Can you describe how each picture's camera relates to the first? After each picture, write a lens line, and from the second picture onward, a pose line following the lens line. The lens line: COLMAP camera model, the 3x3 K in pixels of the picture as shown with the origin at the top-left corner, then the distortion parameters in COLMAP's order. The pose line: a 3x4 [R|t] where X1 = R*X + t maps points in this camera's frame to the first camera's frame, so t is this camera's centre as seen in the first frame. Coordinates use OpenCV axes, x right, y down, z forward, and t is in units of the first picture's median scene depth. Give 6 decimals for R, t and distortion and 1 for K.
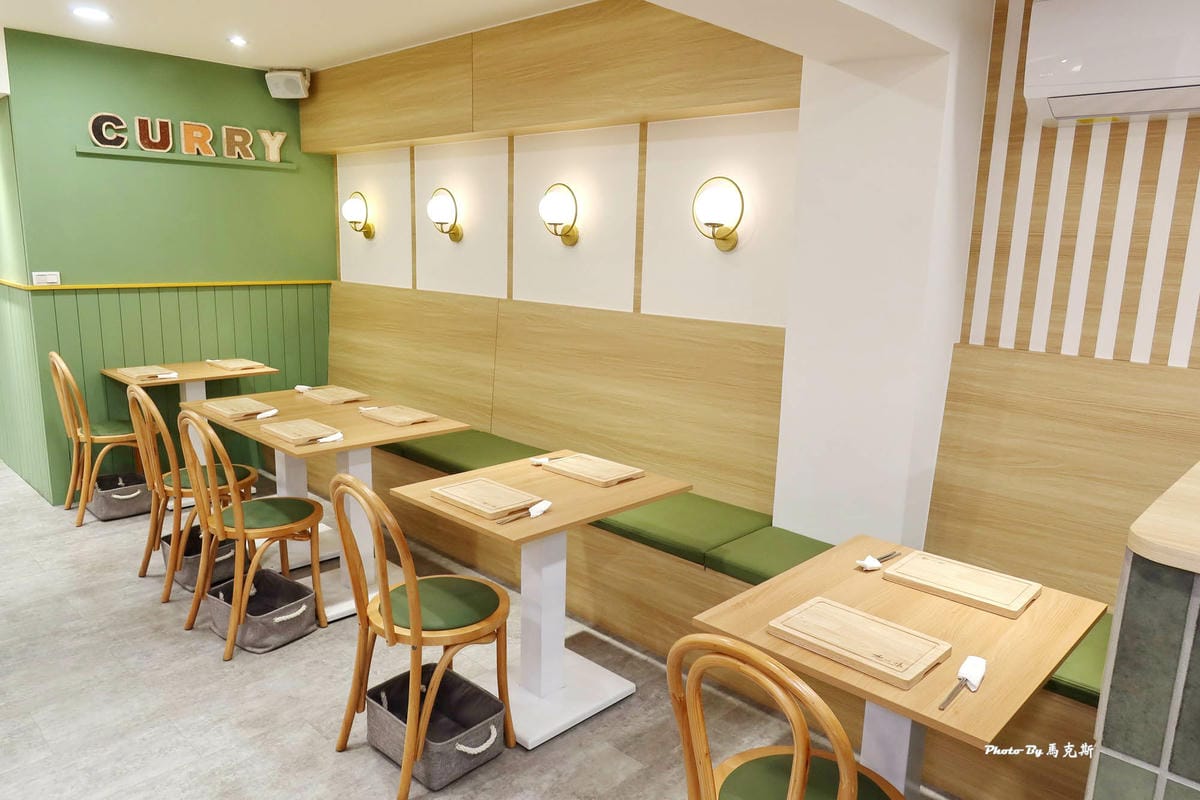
lens RADIAL K [[822.1, 0, 595.8], [0, 822.1, 399.2], [0, 0, 1]] dist [-0.010846, 0.002848]
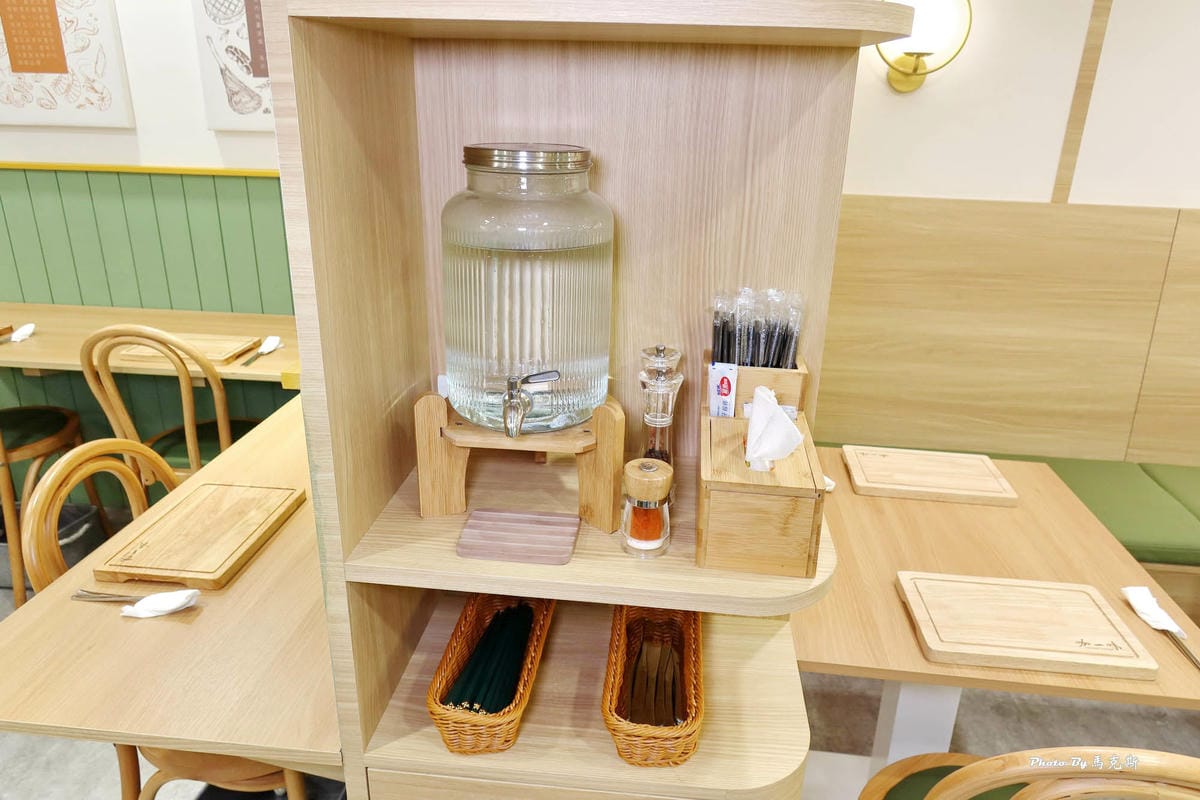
lens RADIAL K [[822.1, 0, 595.8], [0, 822.1, 399.2], [0, 0, 1]] dist [-0.010846, 0.002848]
pose [[0.789693, -0.223566, 0.571316, -0.701119], [0.109694, 0.967686, 0.227050, -0.161835], [-0.603615, -0.116630, 0.788699, 0.804791]]
